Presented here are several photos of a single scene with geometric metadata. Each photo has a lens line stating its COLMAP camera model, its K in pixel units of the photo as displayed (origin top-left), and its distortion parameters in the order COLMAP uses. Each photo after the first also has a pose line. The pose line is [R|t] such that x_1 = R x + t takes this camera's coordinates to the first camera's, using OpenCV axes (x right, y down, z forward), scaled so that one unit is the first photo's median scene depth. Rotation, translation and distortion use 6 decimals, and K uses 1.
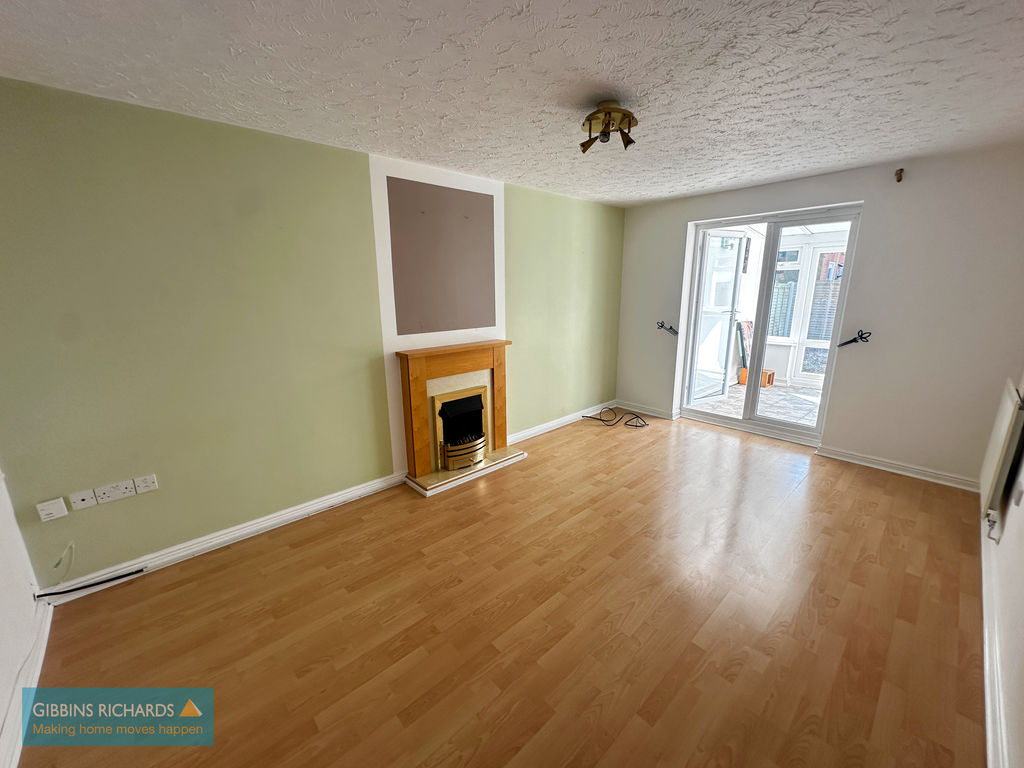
lens RADIAL K [[407.7, 0, 511.5], [0, 407.7, 382.8], [0, 0, 1]] dist [-0.006363, 0.000137]
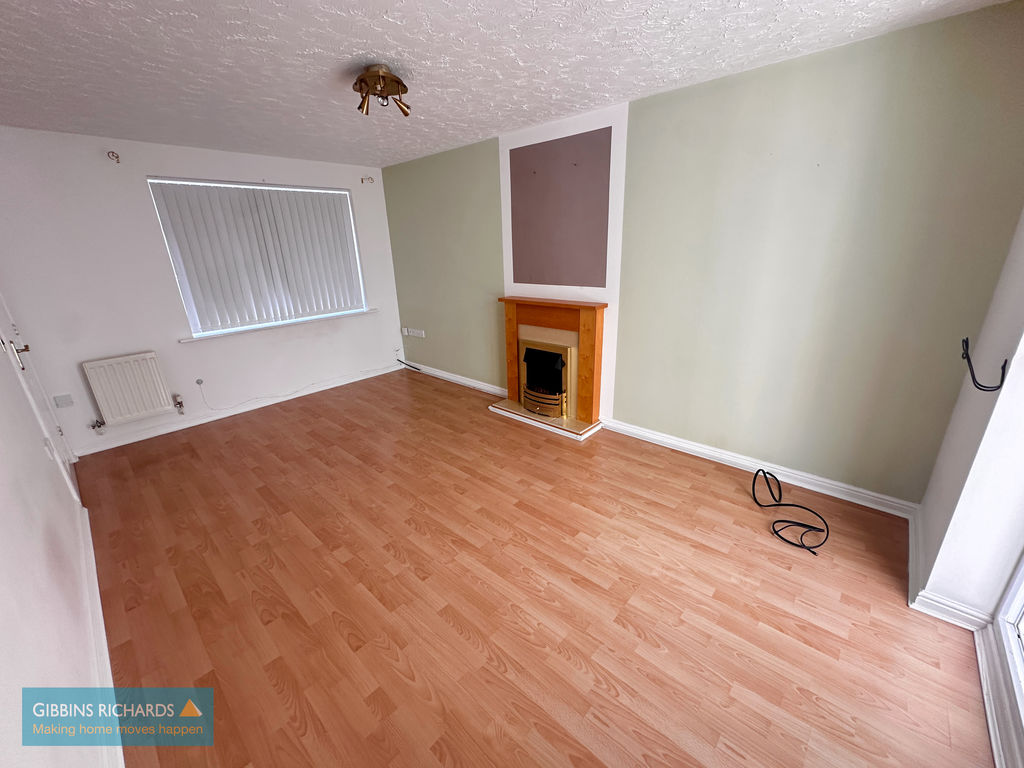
lens RADIAL K [[407.7, 0, 512.7], [0, 407.7, 384.5], [0, 0, 1]] dist [-0.006363, 0.000137]
pose [[0.088789, 0.334086, -0.938351, 1.019058], [-0.198046, 0.929184, 0.312083, -0.222133], [0.976163, 0.158127, 0.148666, 0.886275]]
